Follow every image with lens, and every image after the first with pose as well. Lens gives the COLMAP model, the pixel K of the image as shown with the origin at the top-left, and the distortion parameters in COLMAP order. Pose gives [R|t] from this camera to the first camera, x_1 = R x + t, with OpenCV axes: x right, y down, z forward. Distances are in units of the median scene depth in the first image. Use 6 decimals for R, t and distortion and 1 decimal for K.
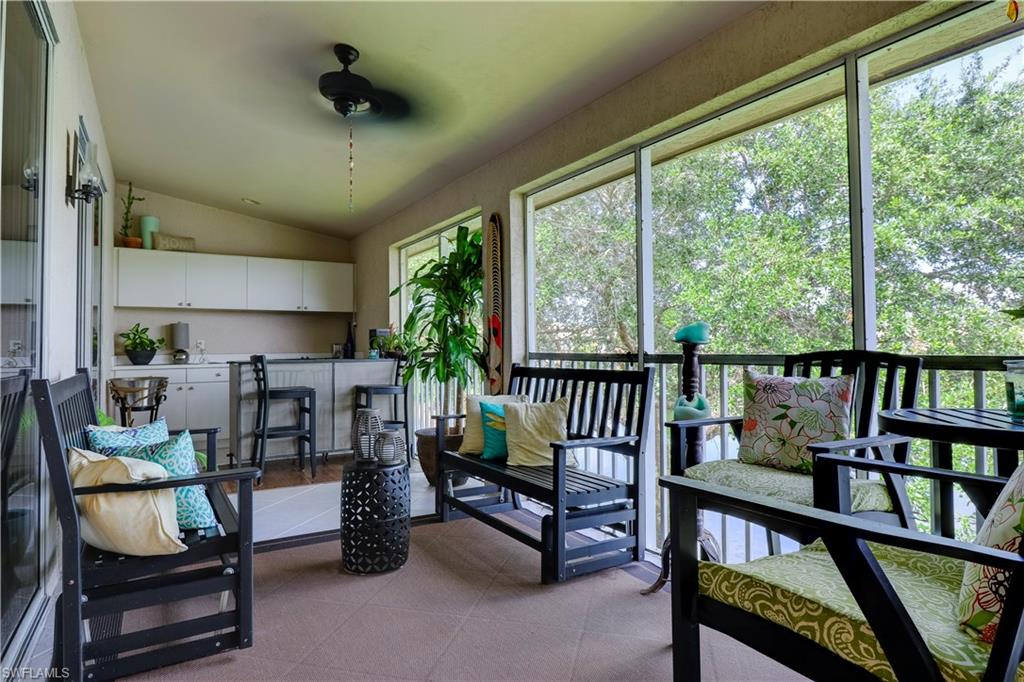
lens RADIAL K [[577.2, 0, 516.0], [0, 577.2, 335.3], [0, 0, 1]] dist [0.004865, 0.001249]
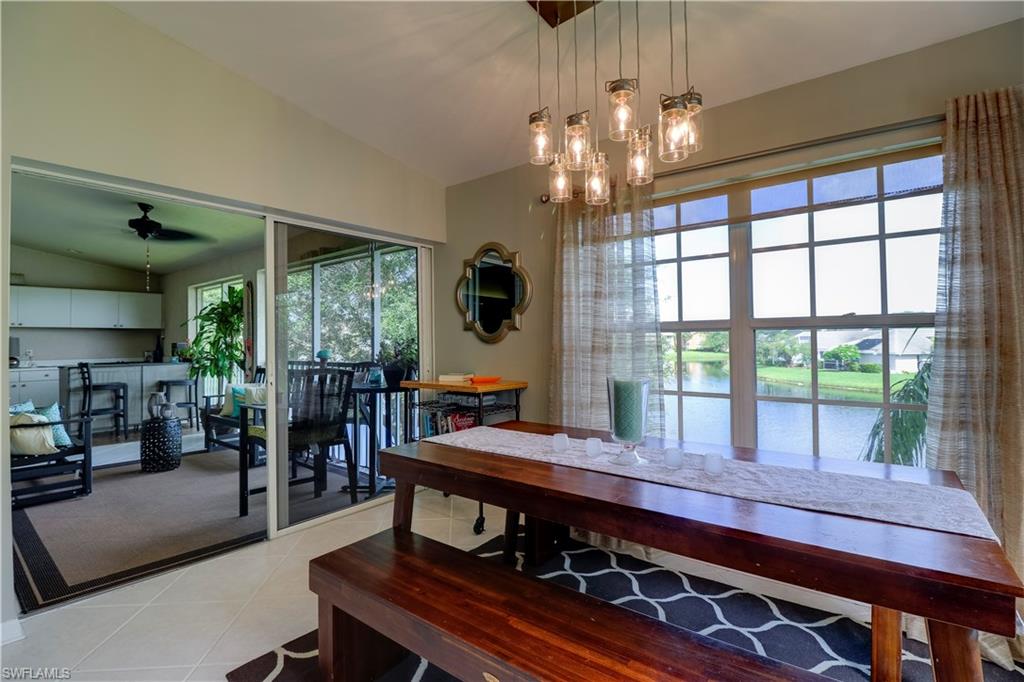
lens RADIAL K [[477.1, 0, 515.5], [0, 477.1, 330.4], [0, 0, 1]] dist [-0.017776, -0.000551]
pose [[0.941171, 0.005108, 0.337892, 0.200352], [-0.003218, 0.999976, -0.006153, -0.044603], [-0.337915, 0.004704, 0.941165, -0.533804]]
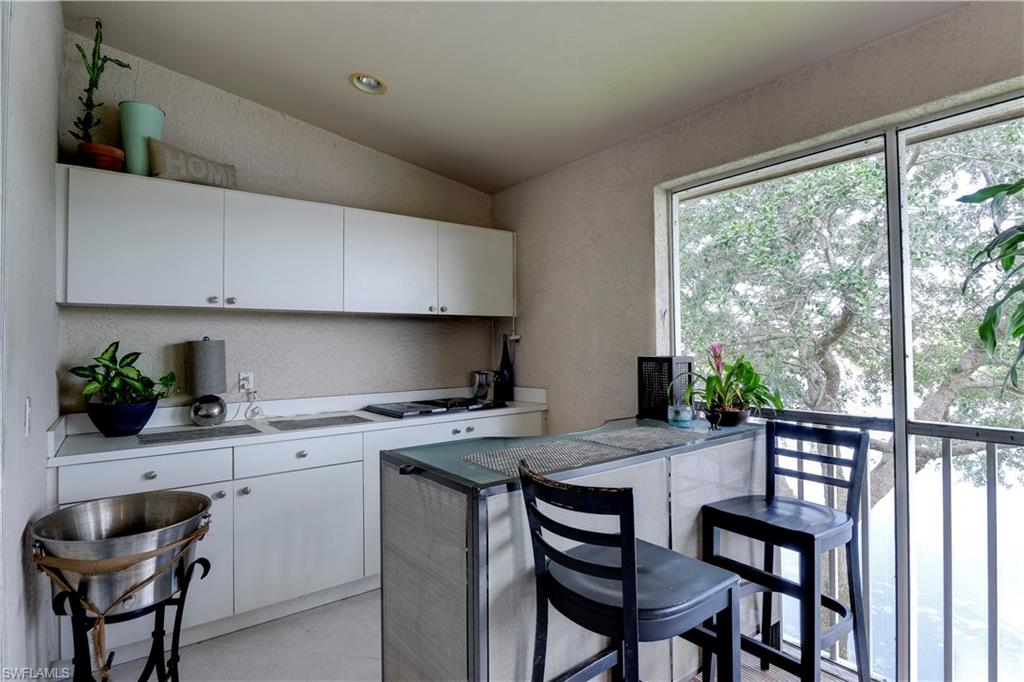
lens RADIAL K [[517.3, 0, 507.6], [0, 517.3, 336.3], [0, 0, 1]] dist [-0.001738, -0.000740]
pose [[0.996205, 0.002779, 0.086991, -0.466070], [-0.003012, 0.999992, 0.002549, -0.031976], [-0.086983, -0.002802, 0.996206, 0.695653]]
